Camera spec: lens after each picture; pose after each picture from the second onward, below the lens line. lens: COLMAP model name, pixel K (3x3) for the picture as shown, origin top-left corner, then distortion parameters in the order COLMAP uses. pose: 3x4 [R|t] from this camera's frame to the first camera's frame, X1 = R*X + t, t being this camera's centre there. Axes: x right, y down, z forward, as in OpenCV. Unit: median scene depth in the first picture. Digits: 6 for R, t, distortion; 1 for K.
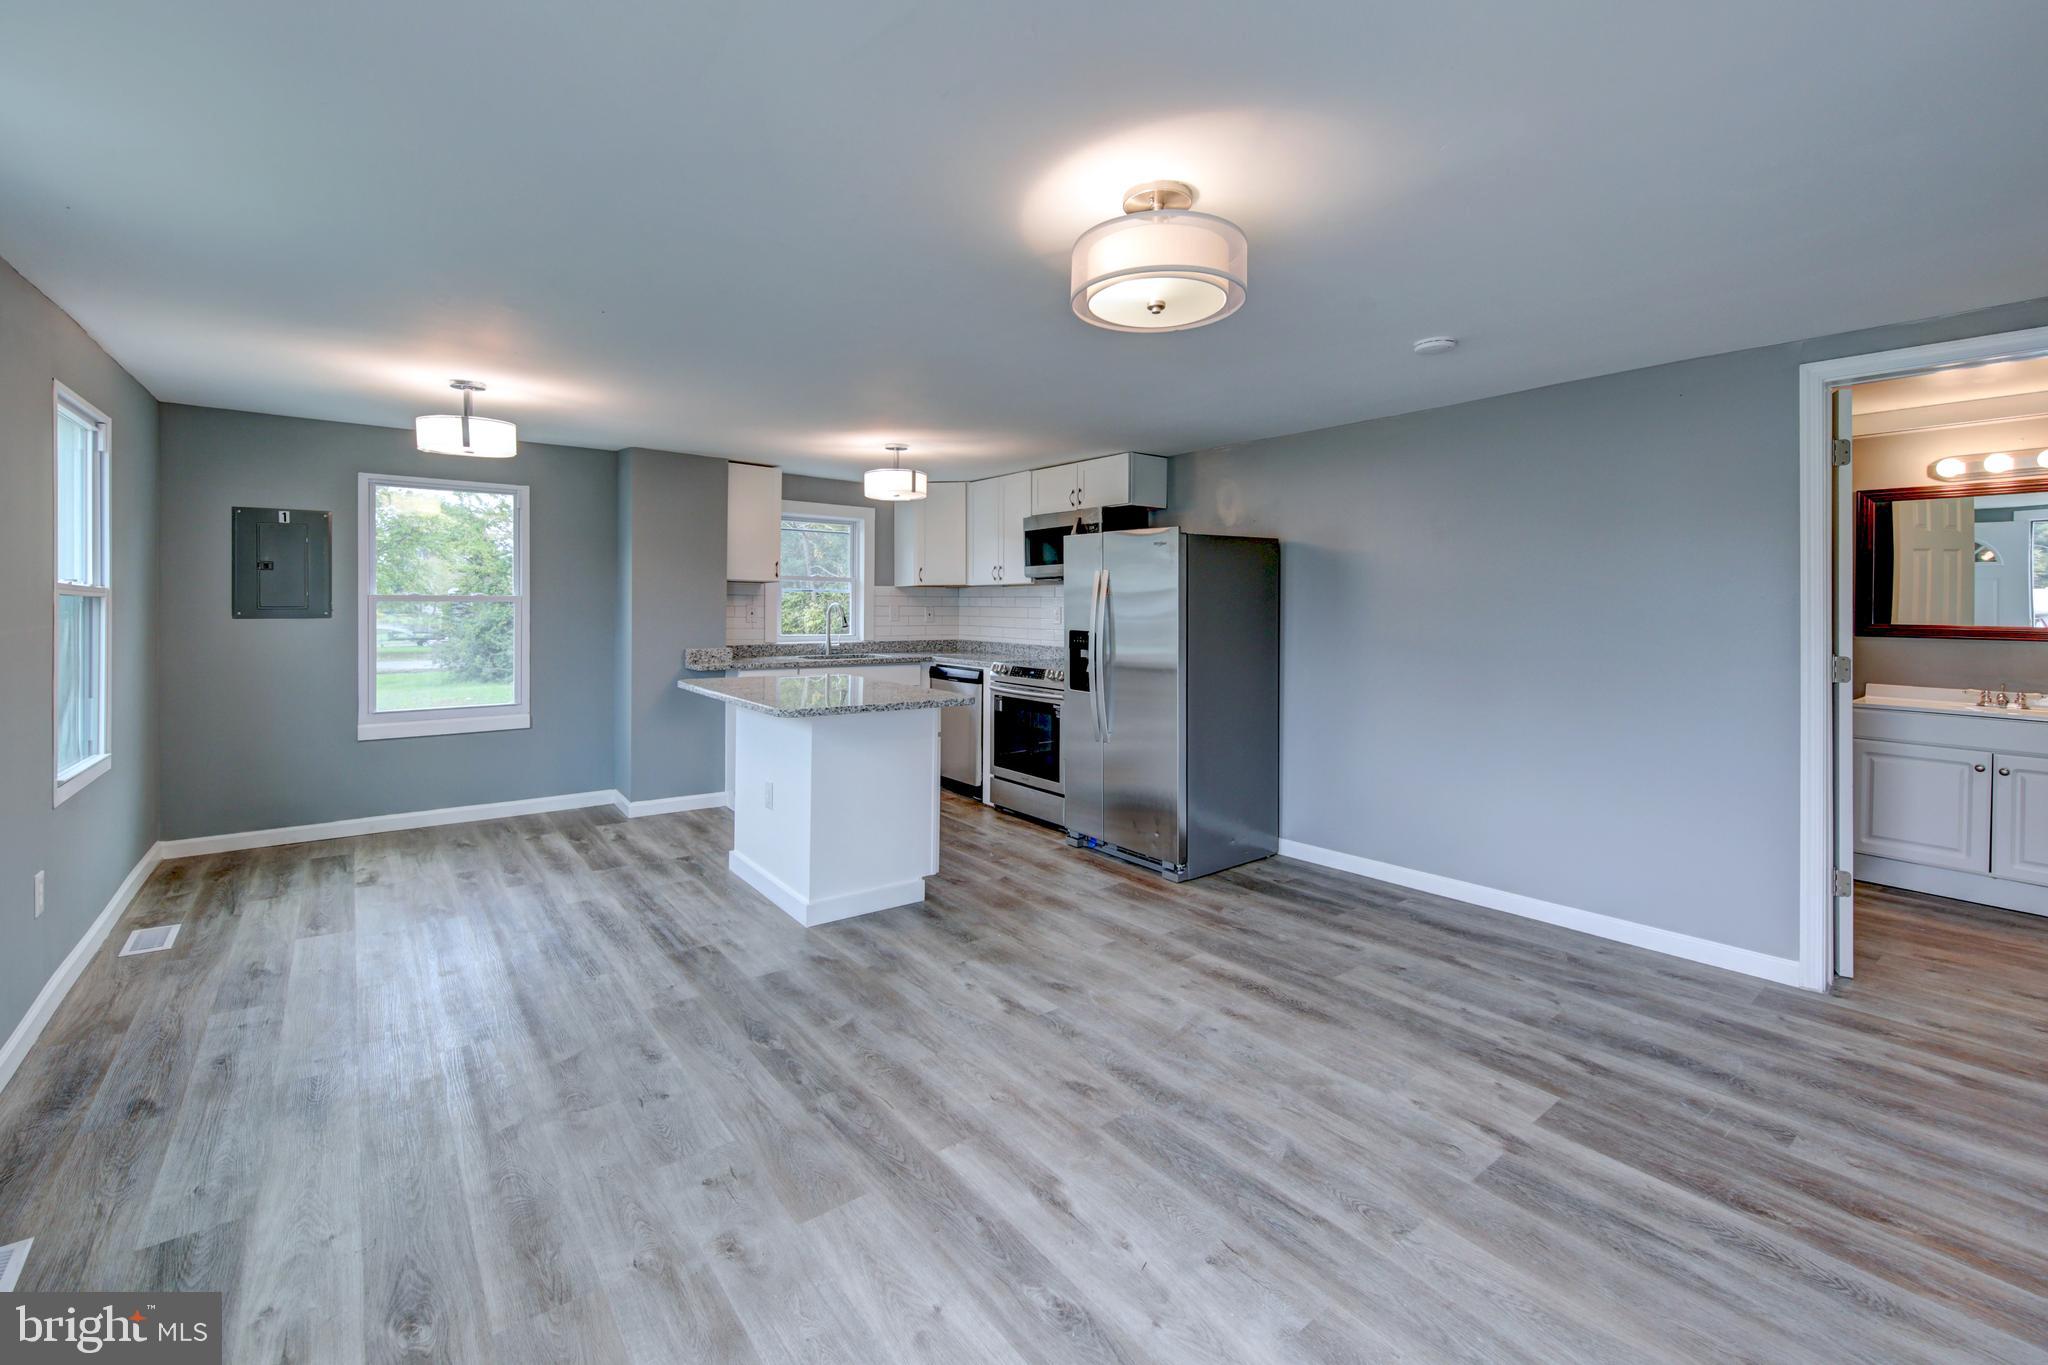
lens RADIAL K [[854.4, 0, 1023.9], [0, 854.4, 601.7], [0, 0, 1]] dist [-0.001110, -0.000482]
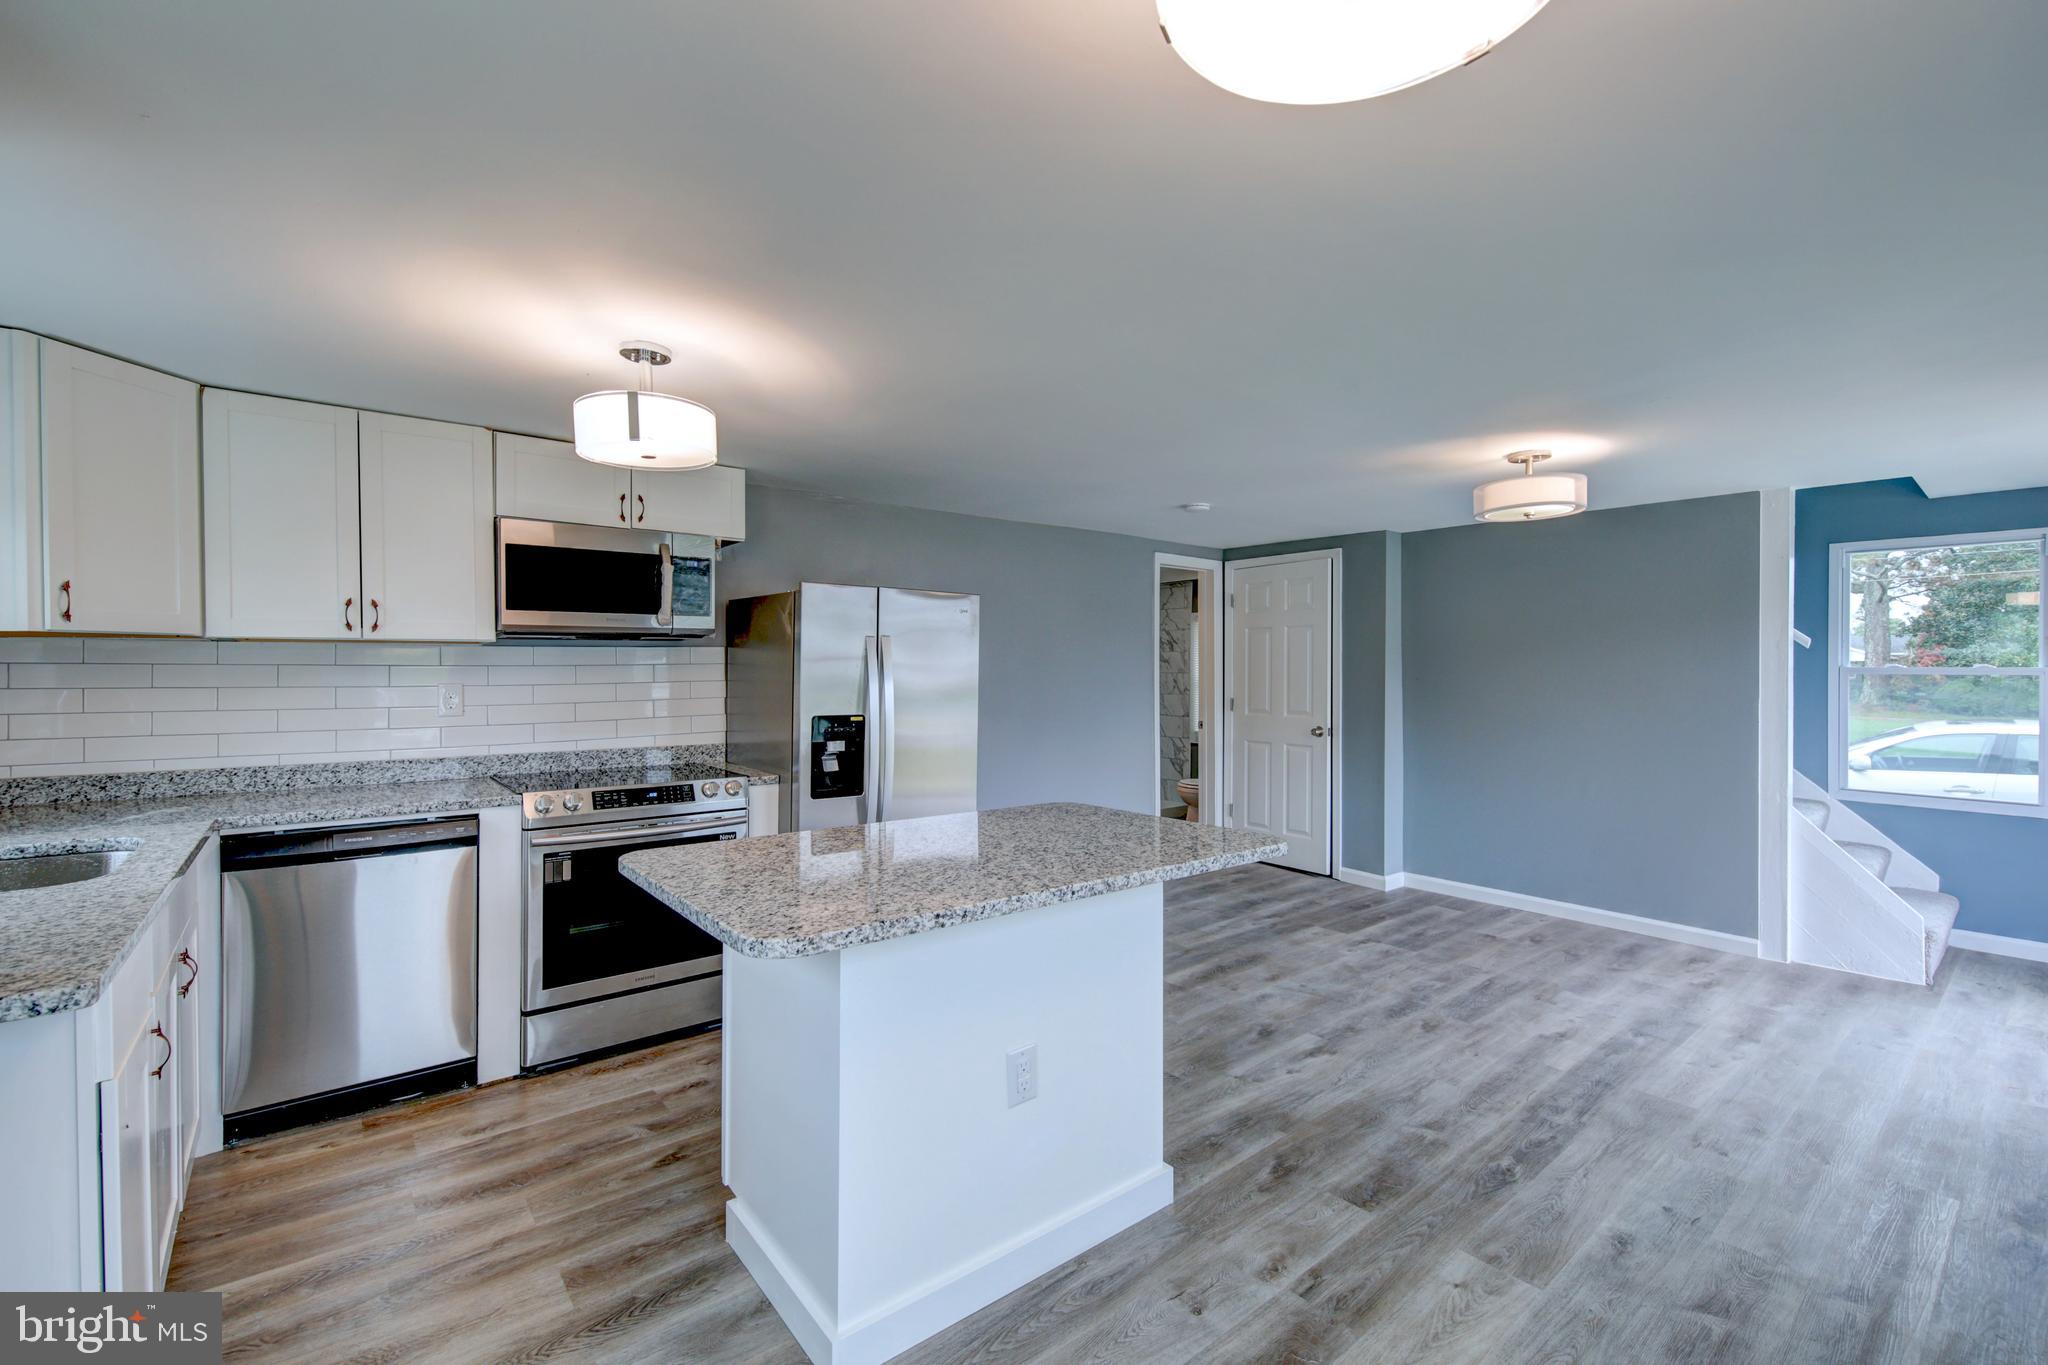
lens RADIAL K [[862.8, 0, 1024.0], [0, 862.8, 682.5], [0, 0, 1]] dist [0.001275, -0.000263]
pose [[-0.008069, -0.022593, 0.999712, -1.113323], [-0.000811, 0.999745, 0.022587, -0.015366], [-0.999967, -0.000628, -0.008085, 1.416110]]
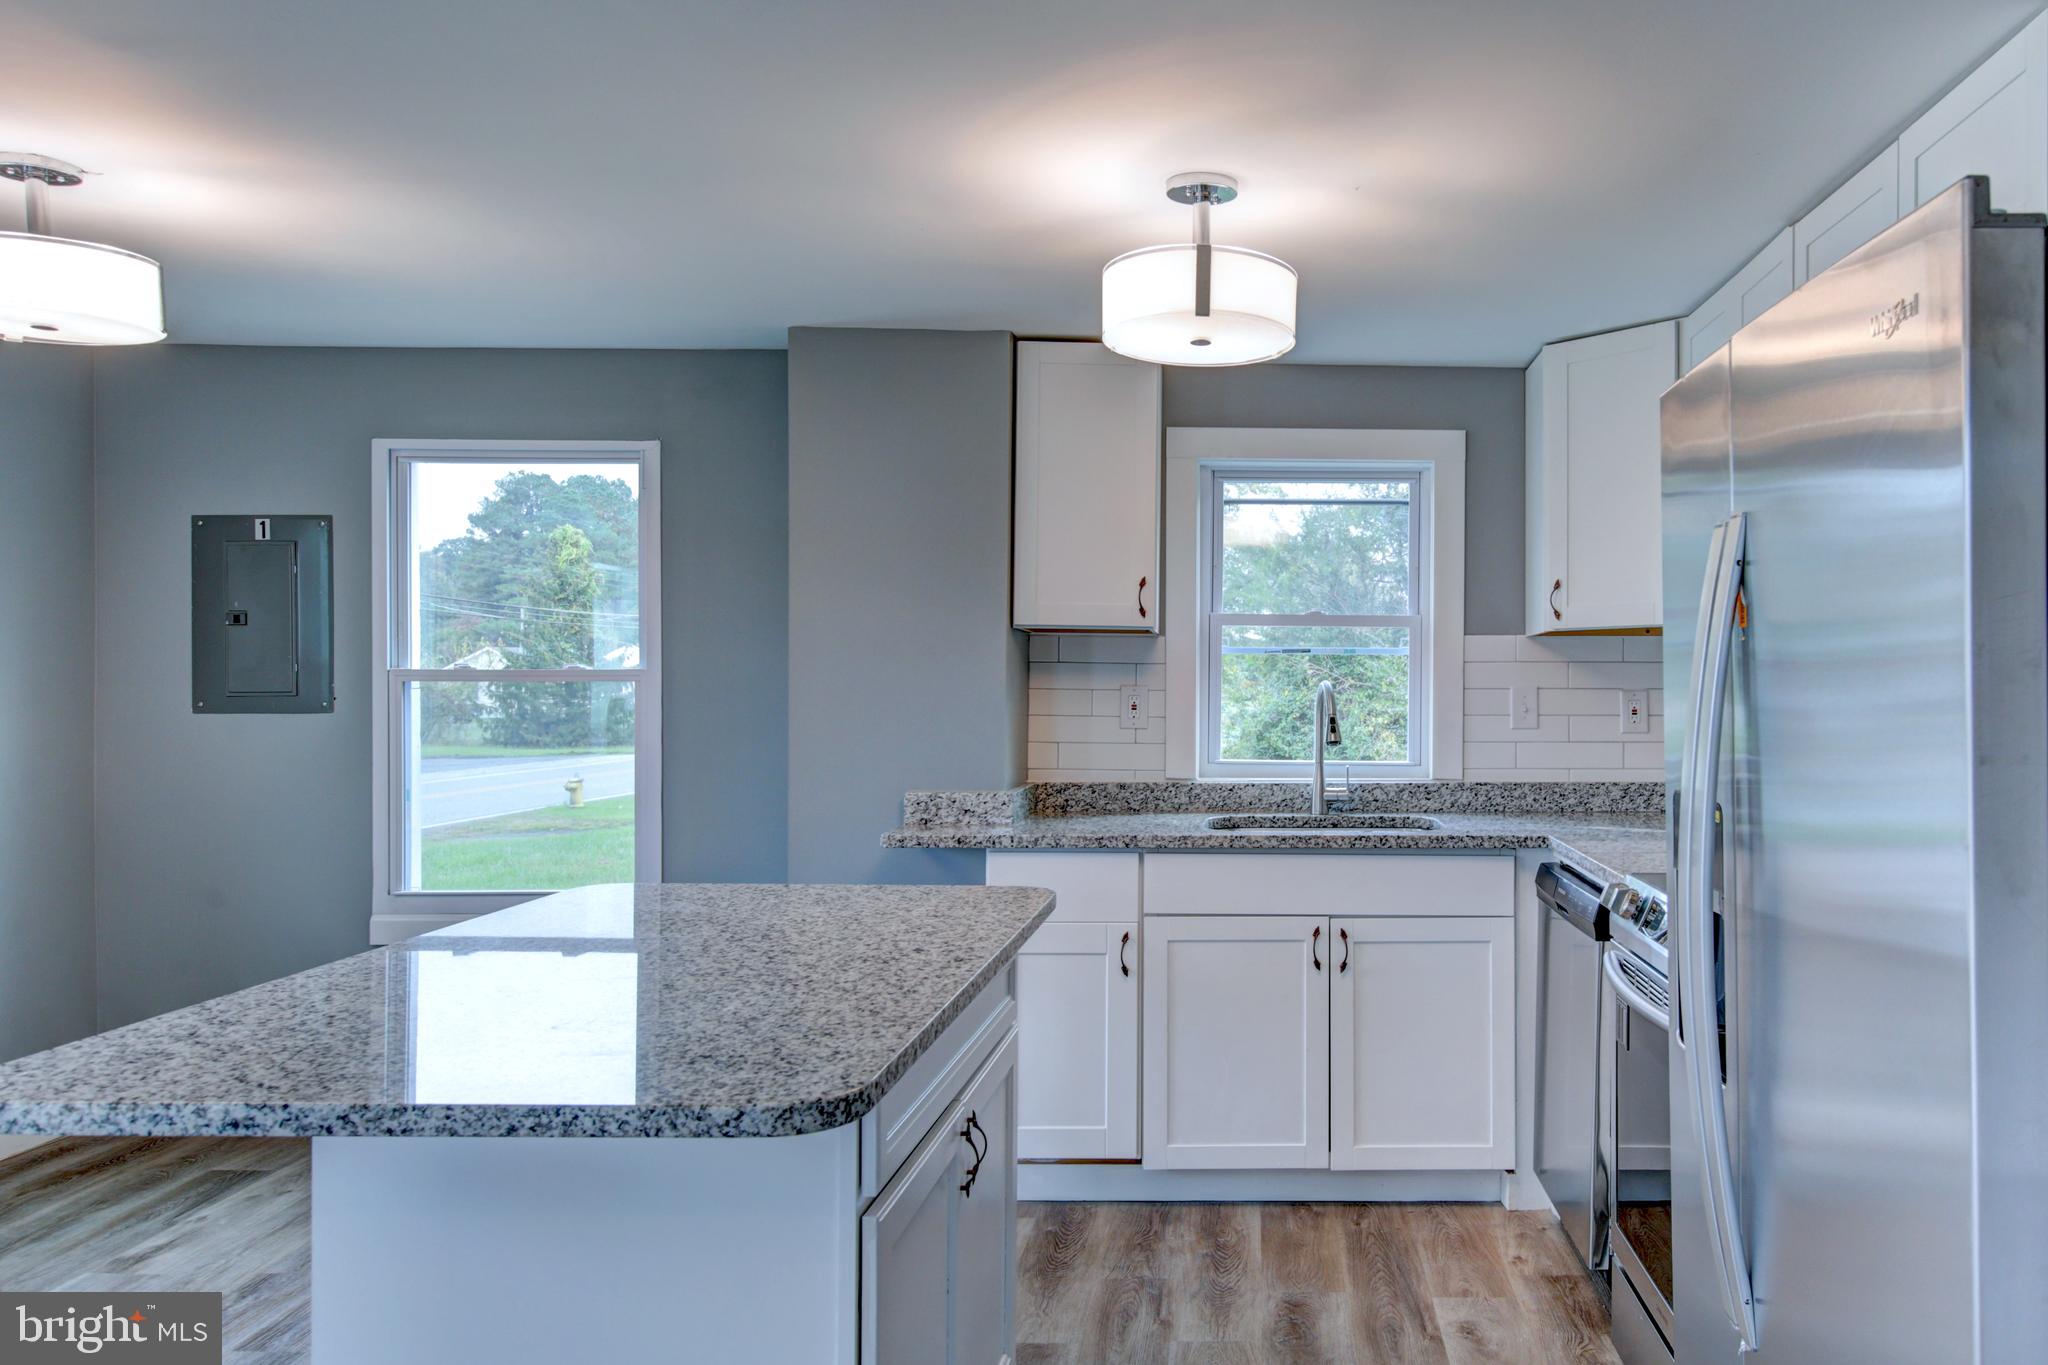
lens RADIAL K [[1631.9, 0, 1024.0], [0, 1631.9, 682.5], [0, 0, 1]] dist [0.000442, -0.000395]
pose [[0.793716, -0.005009, -0.608268, 0.267462], [0.005218, 0.999985, -0.001426, 0.006120], [0.608266, -0.002042, 0.793730, 0.762870]]
